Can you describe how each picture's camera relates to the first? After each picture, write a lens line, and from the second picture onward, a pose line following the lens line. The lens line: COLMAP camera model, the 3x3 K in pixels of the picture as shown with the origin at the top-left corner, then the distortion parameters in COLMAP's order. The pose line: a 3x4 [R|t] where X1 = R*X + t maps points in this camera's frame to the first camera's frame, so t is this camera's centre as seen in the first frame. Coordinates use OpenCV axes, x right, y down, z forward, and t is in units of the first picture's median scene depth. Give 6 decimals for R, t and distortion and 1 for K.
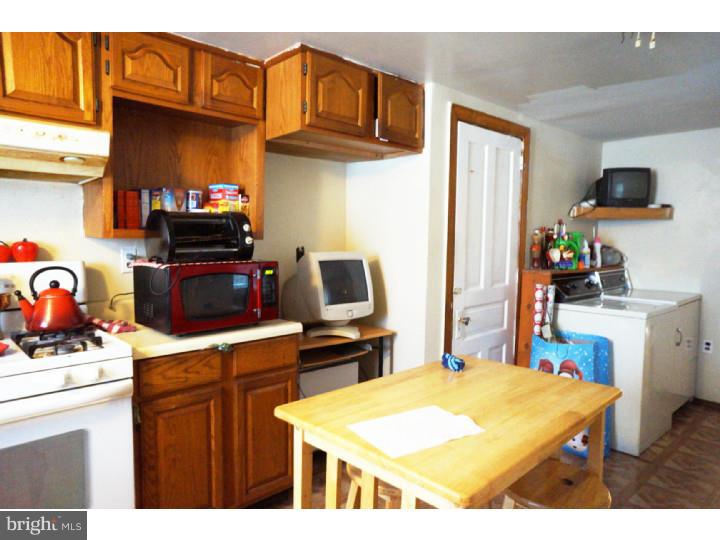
lens RADIAL K [[456.5, 0, 360.0], [0, 456.5, 270.0], [0, 0, 1]] dist [0.006691, 0.002191]
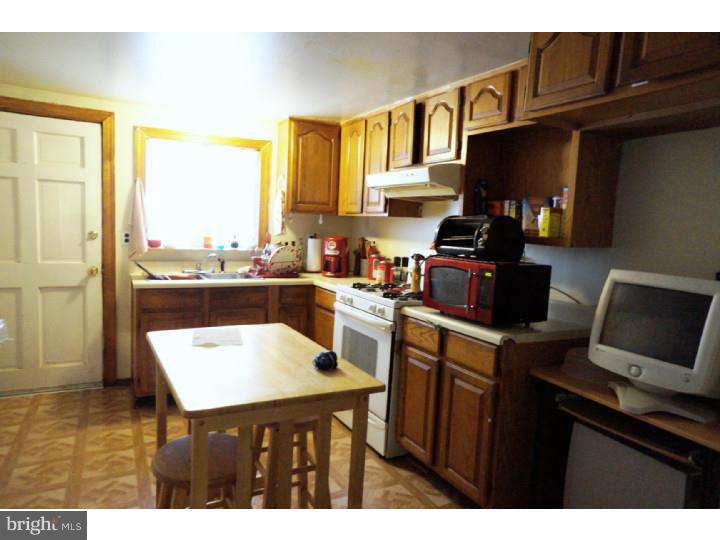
lens RADIAL K [[486.1, 0, 354.9], [0, 486.1, 268.9], [0, 0, 1]] dist [-0.066493, 0.089348]
pose [[-0.243547, 0.075716, -0.966929, 0.983226], [-0.119028, 0.987079, 0.107275, -0.096485], [0.962558, 0.141218, -0.231388, 1.058019]]
